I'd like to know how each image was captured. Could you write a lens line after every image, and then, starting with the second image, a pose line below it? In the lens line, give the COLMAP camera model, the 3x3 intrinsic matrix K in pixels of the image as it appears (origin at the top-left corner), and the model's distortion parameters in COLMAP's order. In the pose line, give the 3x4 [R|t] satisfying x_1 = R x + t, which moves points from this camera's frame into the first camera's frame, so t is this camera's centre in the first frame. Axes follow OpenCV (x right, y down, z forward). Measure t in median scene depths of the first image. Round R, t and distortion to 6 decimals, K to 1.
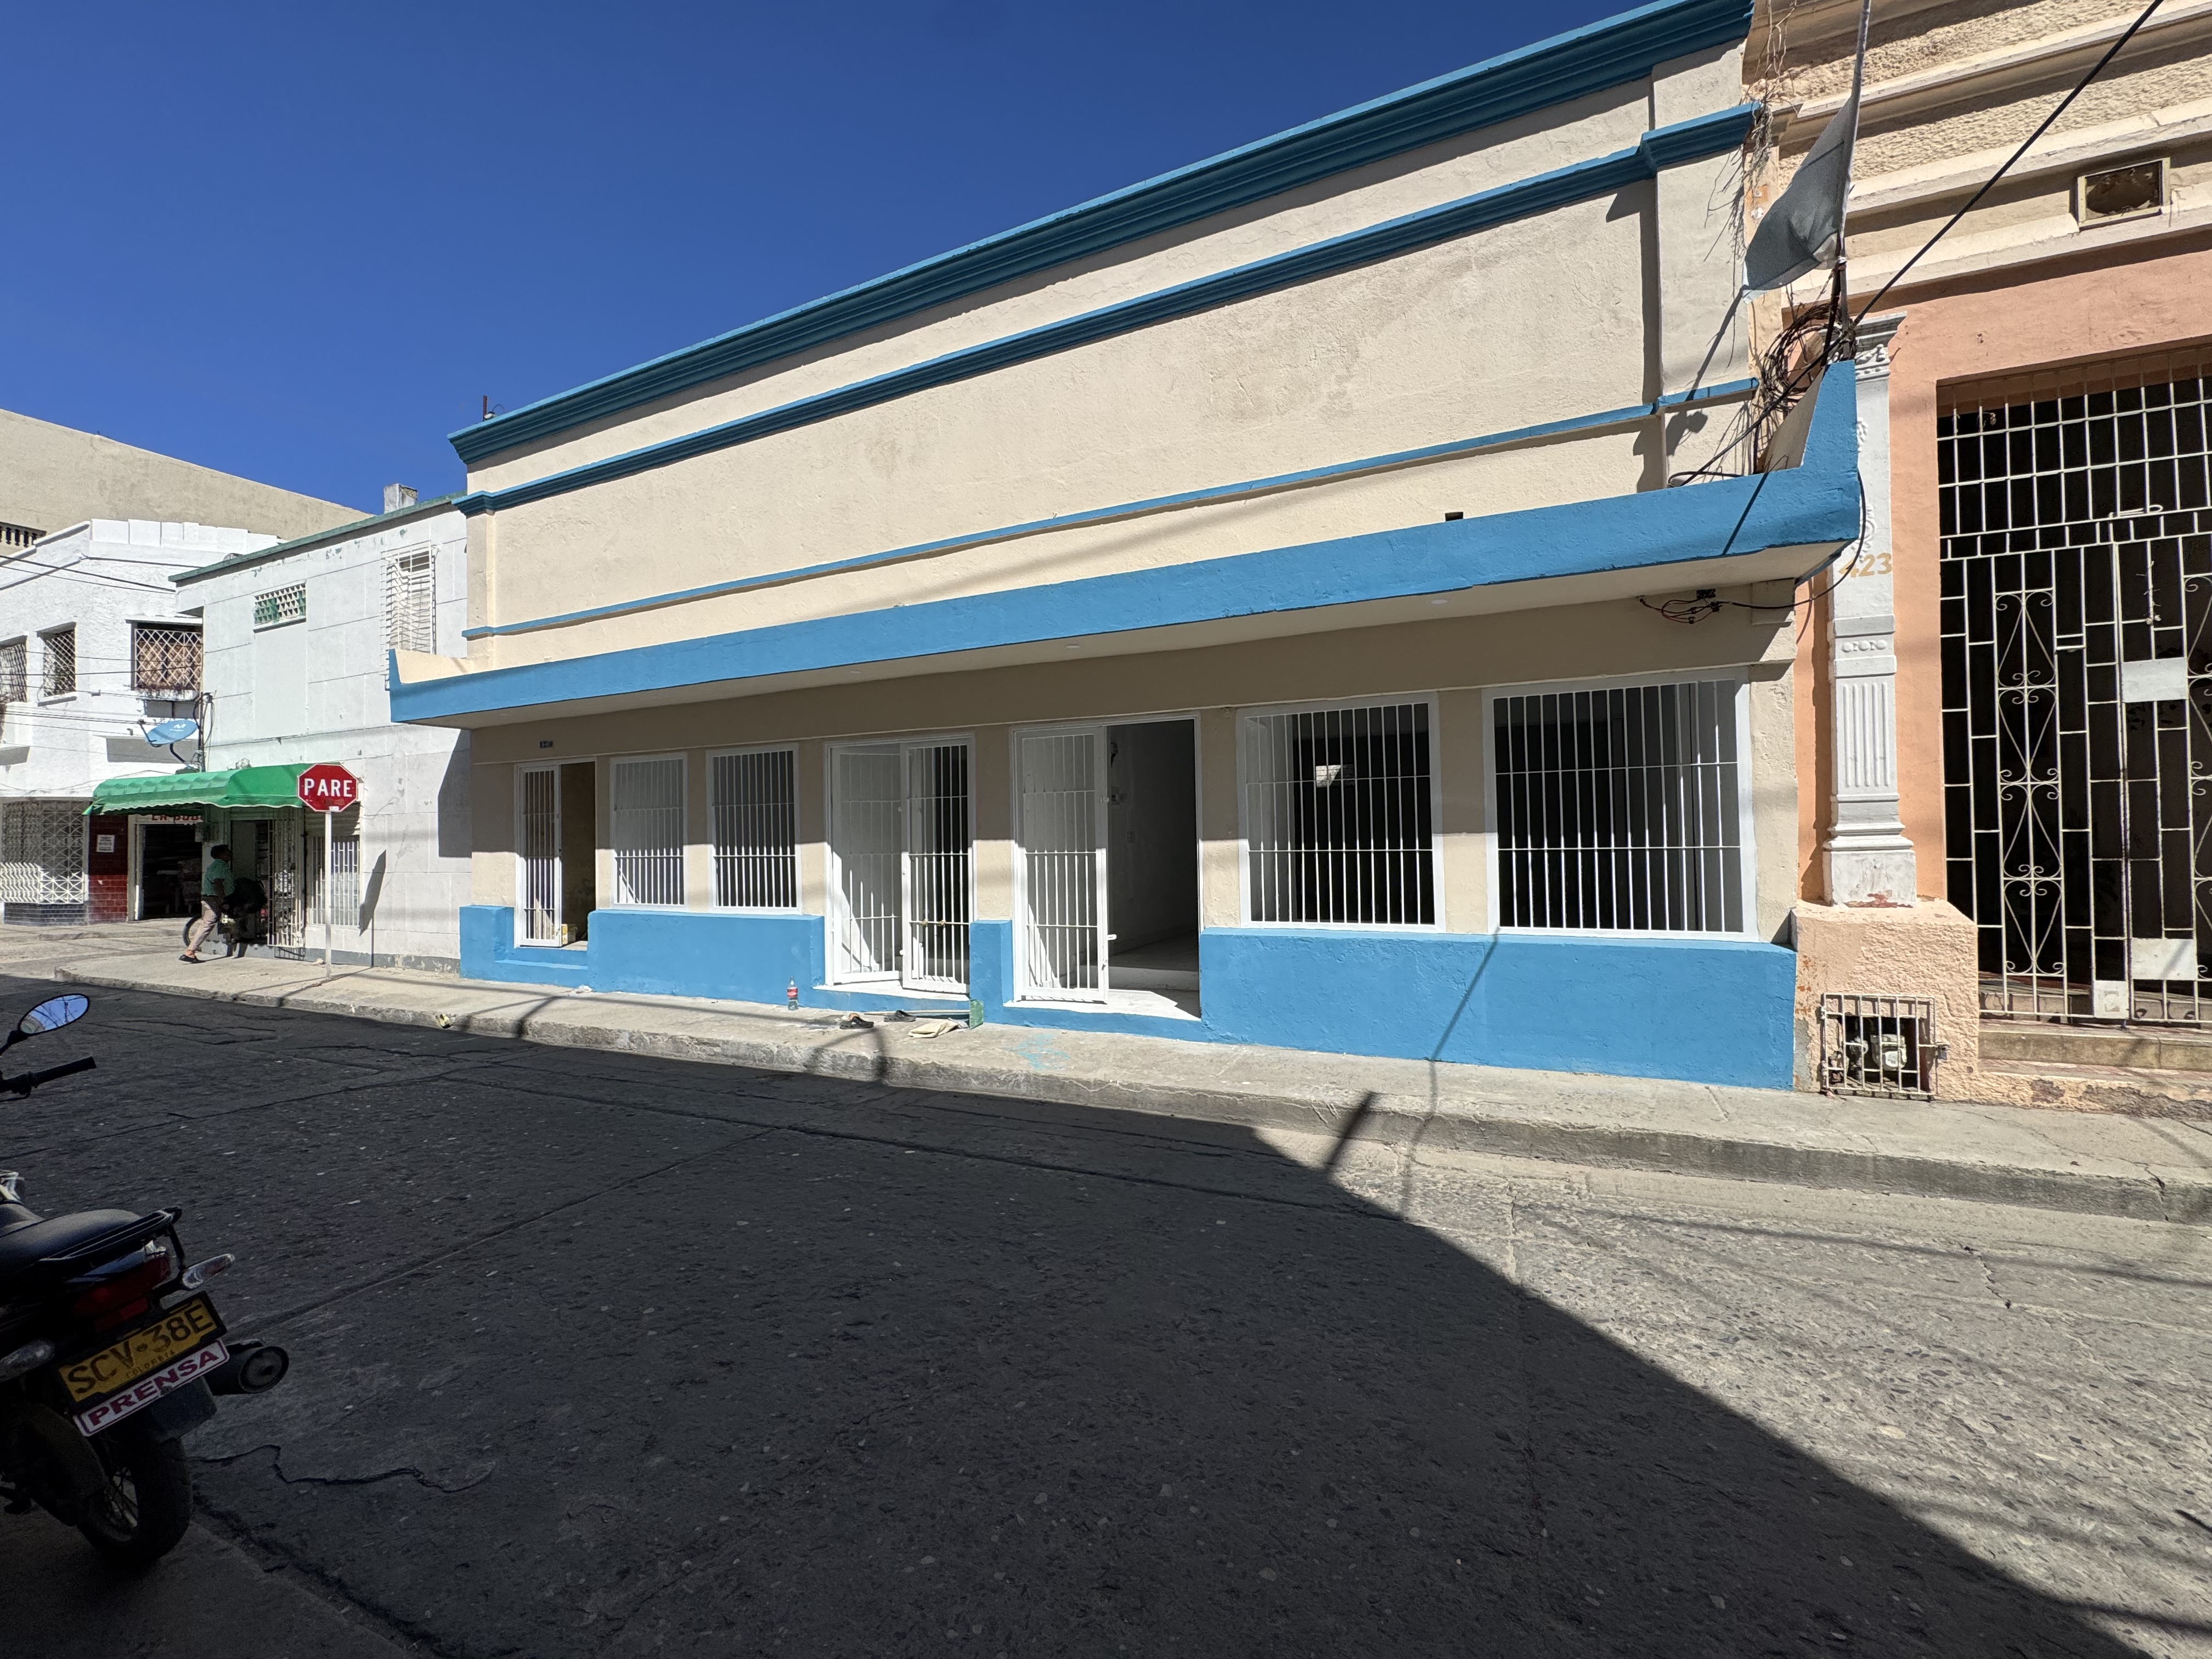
lens RADIAL K [[887.4, 0, 1103.2], [0, 887.4, 827.9], [0, 0, 1]] dist [-0.002371, 0.000130]
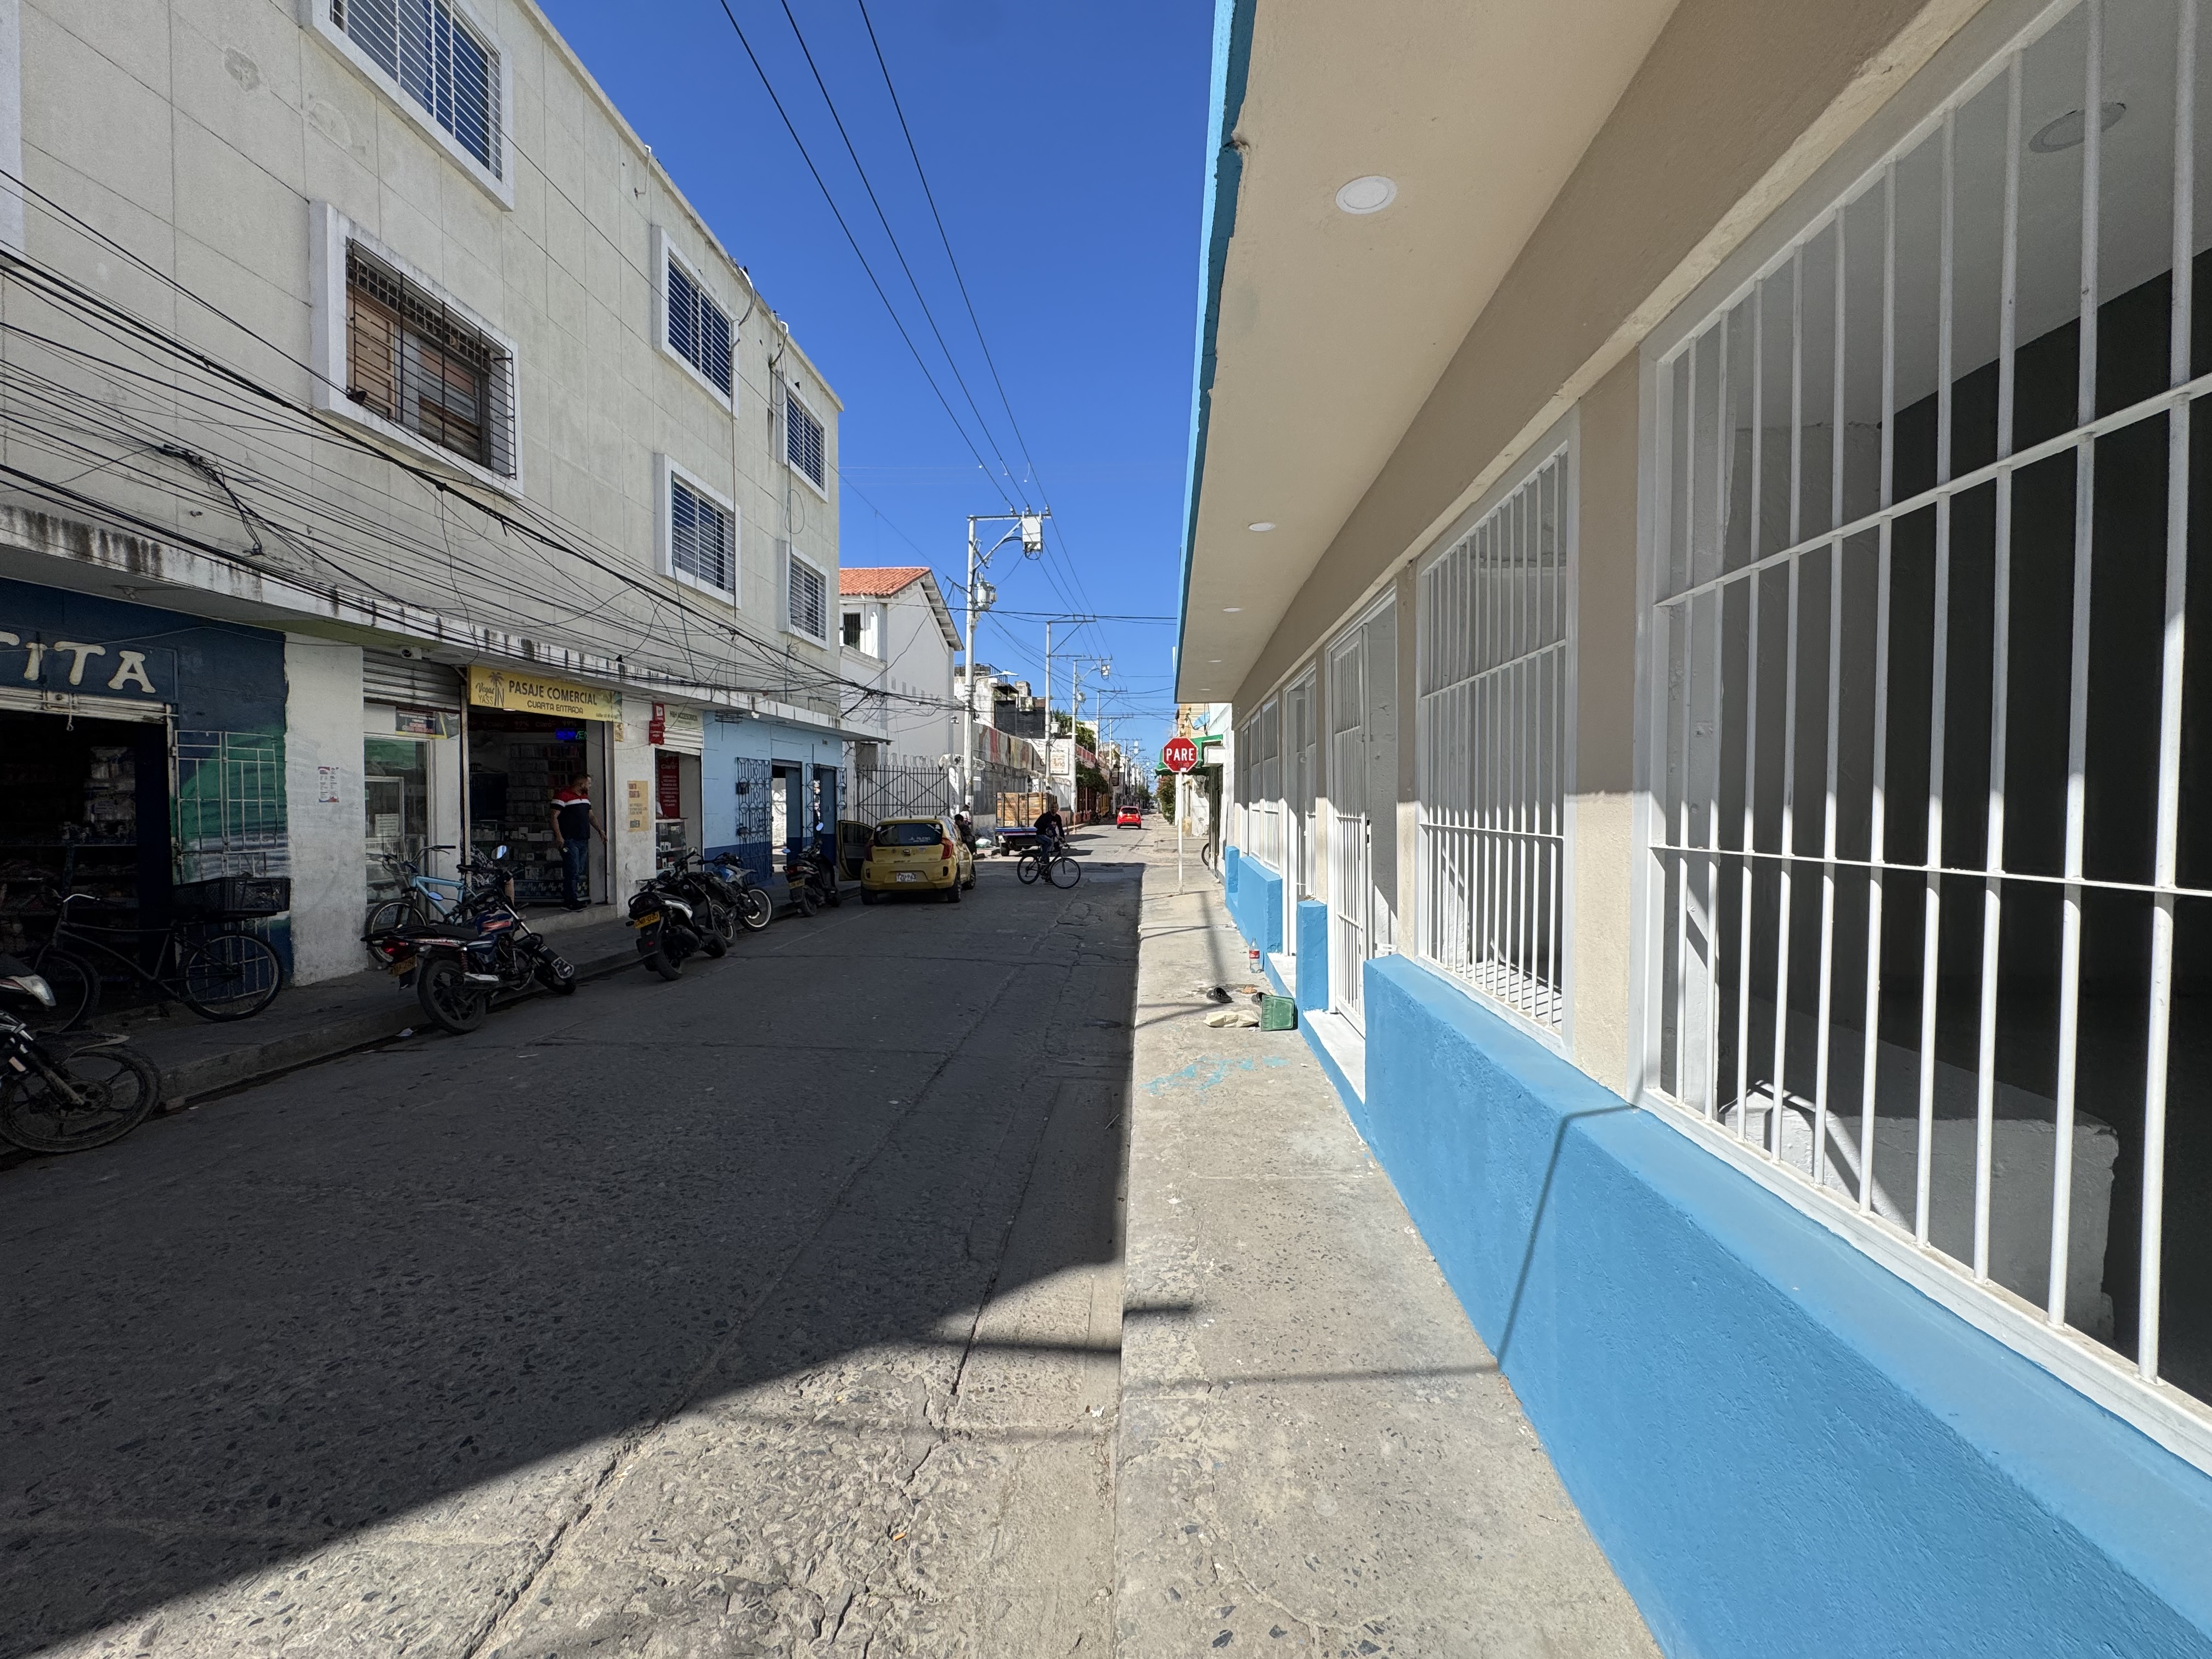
lens RADIAL K [[887.4, 0, 1103.2], [0, 887.4, 827.9], [0, 0, 1]] dist [-0.002371, 0.000130]
pose [[0.374639, 0.043515, -0.926149, 0.659357], [0.006335, 0.998755, 0.049489, 0.000076], [0.927149, -0.024408, 0.373897, 0.692766]]
